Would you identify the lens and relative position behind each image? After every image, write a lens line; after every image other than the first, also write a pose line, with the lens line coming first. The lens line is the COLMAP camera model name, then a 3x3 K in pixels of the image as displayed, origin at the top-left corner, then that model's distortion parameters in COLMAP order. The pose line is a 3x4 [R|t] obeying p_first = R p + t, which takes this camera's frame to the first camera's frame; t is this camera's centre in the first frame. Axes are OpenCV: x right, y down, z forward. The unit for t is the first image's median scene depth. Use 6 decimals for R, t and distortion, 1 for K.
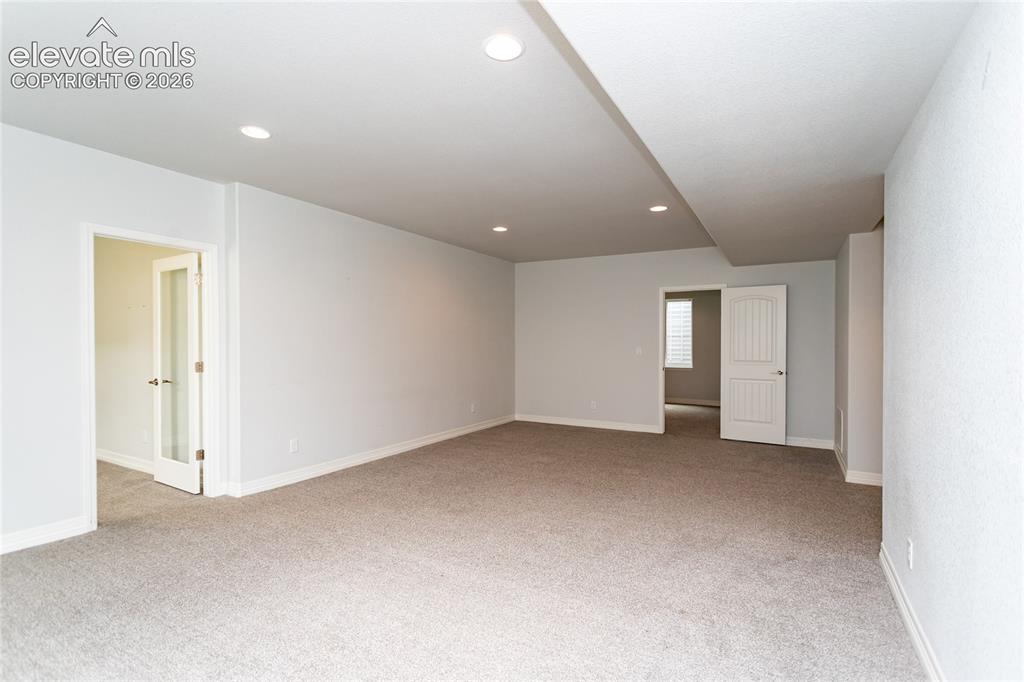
lens RADIAL K [[480.0, 0, 512.0], [0, 480.0, 341.0], [0, 0, 1]] dist [-0.016540, -0.000075]
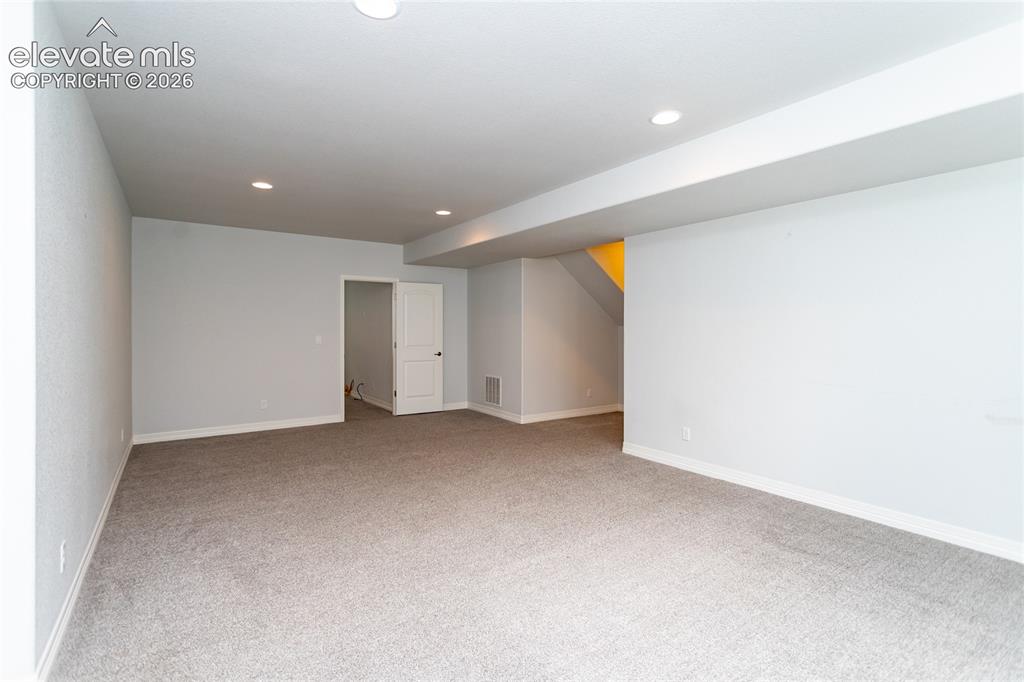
lens RADIAL K [[486.0, 0, 508.7], [0, 486.0, 326.6], [0, 0, 1]] dist [-0.004026, -0.000358]
pose [[0.427978, 0.000815, 0.903789, -0.622949], [-0.003248, 0.999995, 0.000637, -0.009251], [-0.903784, -0.003208, 0.427978, 0.350964]]
